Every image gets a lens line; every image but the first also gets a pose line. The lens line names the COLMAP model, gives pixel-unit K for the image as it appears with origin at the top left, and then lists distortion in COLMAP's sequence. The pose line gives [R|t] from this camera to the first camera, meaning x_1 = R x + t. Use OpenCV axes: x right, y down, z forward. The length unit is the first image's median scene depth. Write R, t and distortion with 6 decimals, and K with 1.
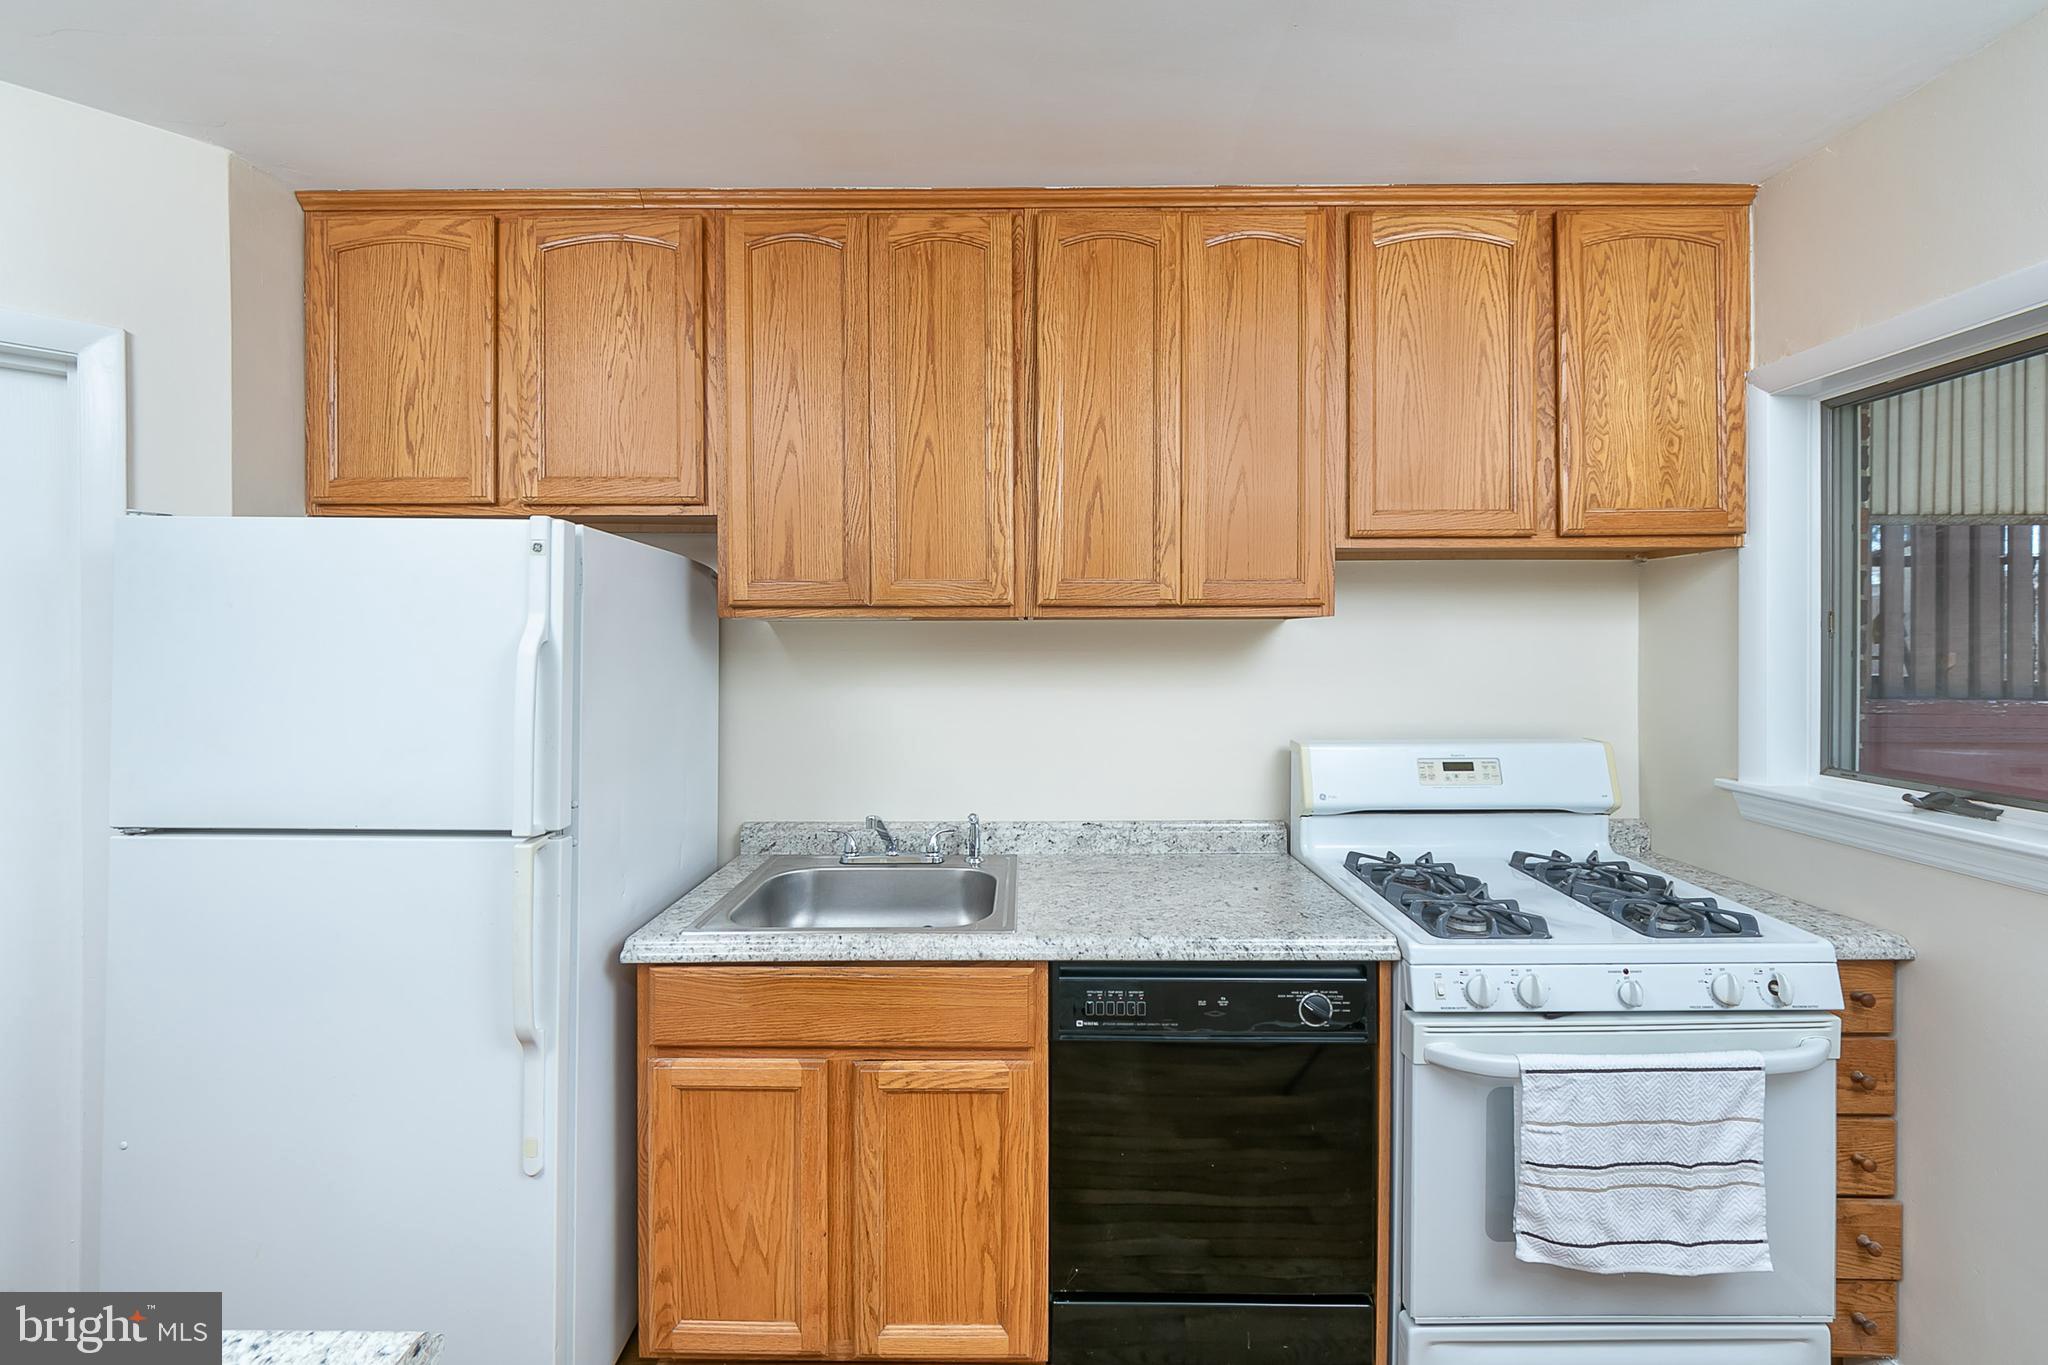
lens RADIAL K [[880.5, 0, 1020.1], [0, 880.5, 639.0], [0, 0, 1]] dist [-0.008890, -0.000497]
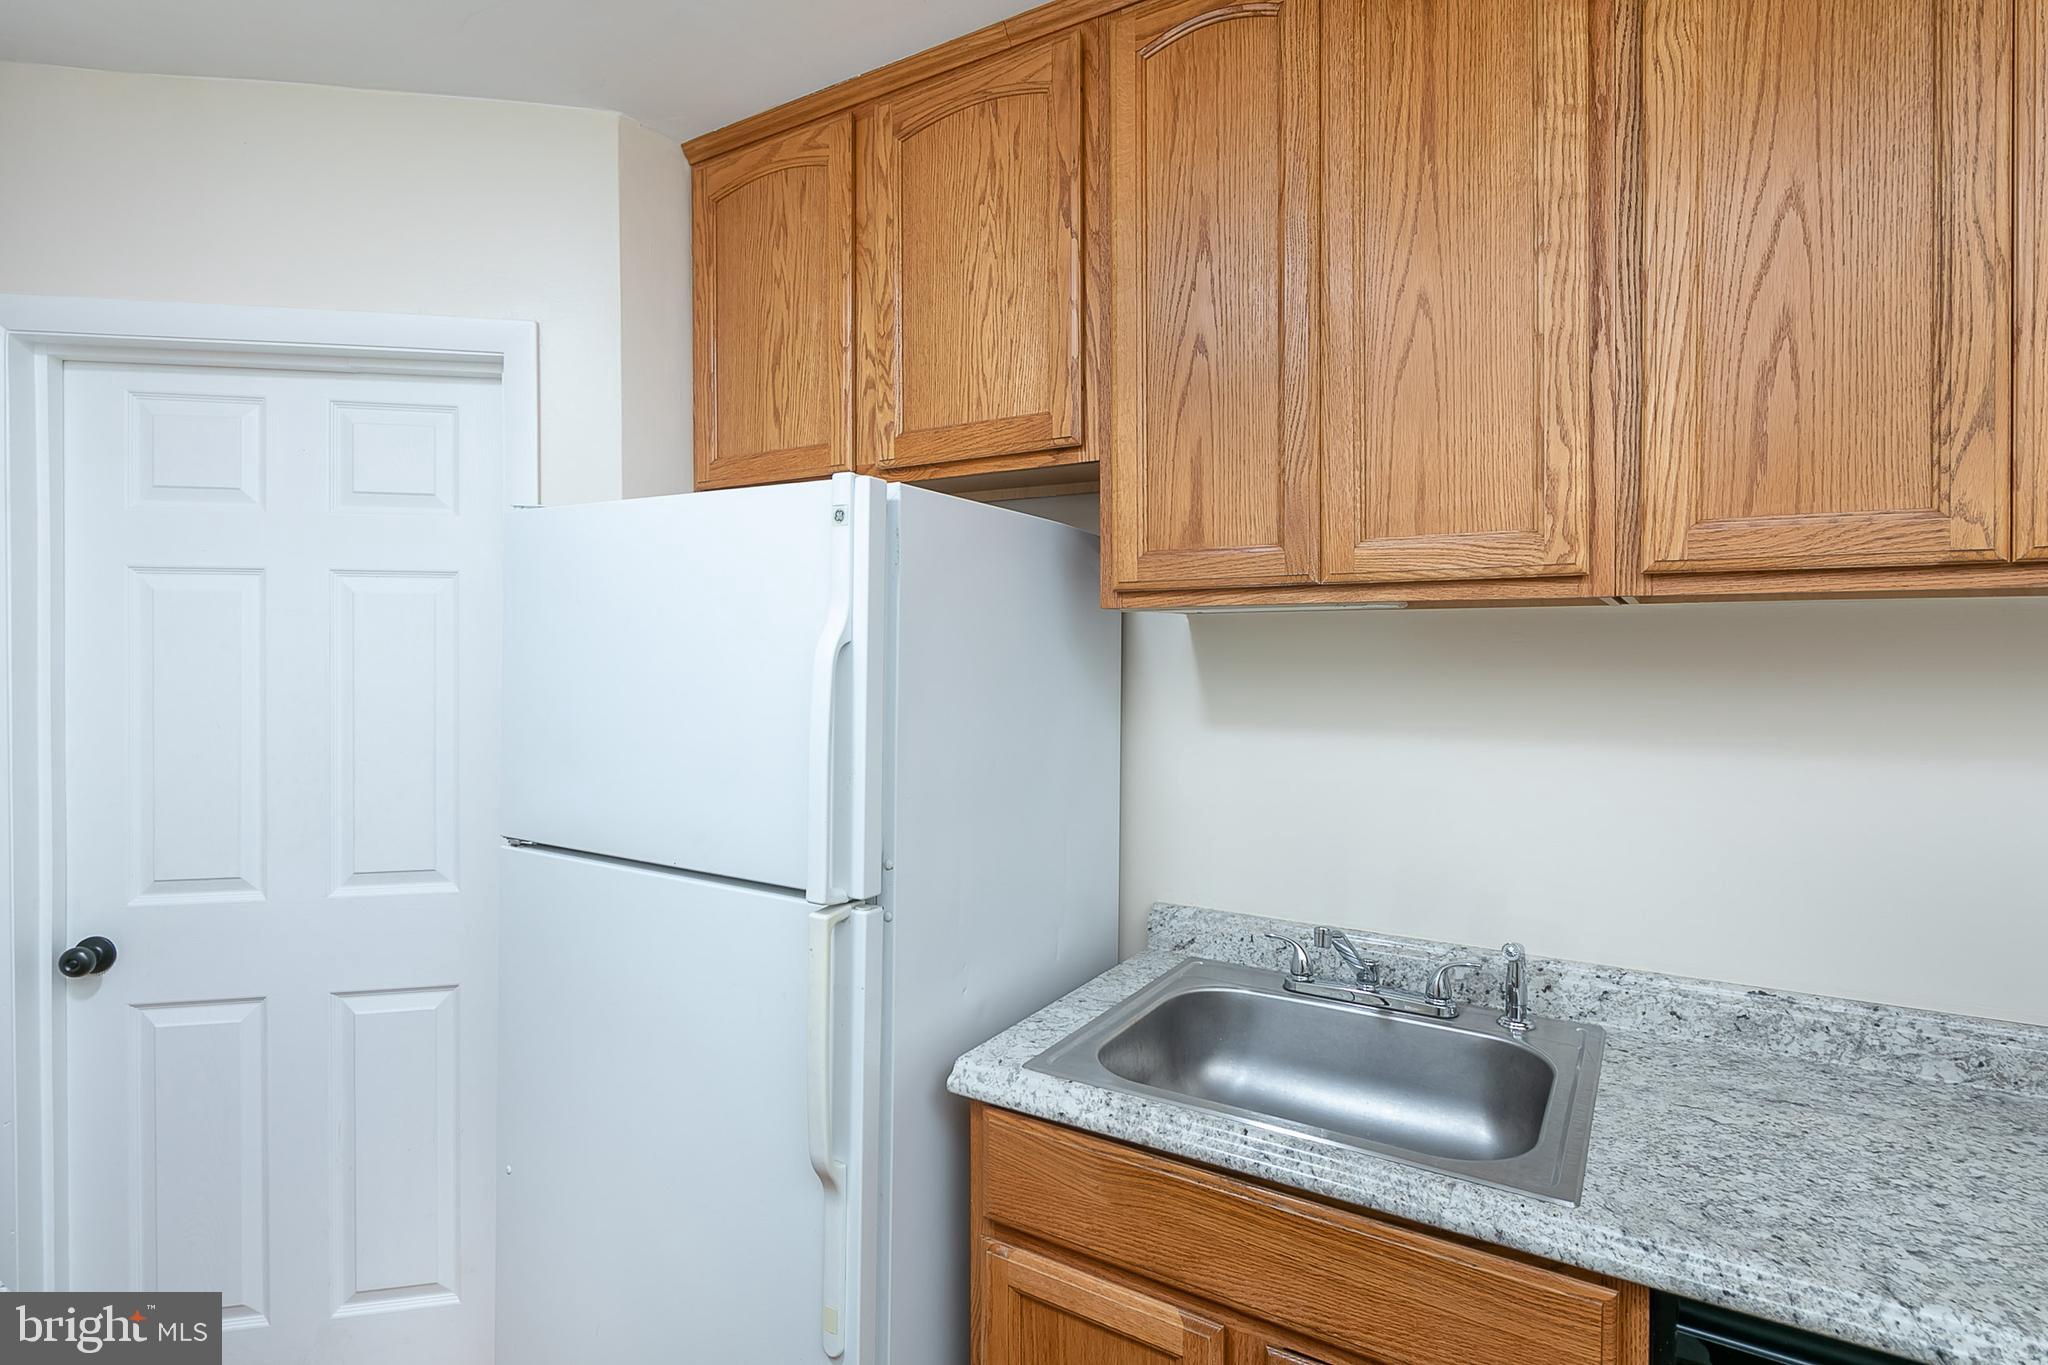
lens RADIAL K [[1072.1, 0, 978.4], [0, 1072.1, 652.6], [0, 0, 1]] dist [-0.001242, -0.003234]
pose [[0.842540, 0.004516, -0.538615, 0.032674], [-0.000448, 0.999970, 0.007683, 0.004377], [0.538634, -0.006232, 0.842517, 0.260273]]
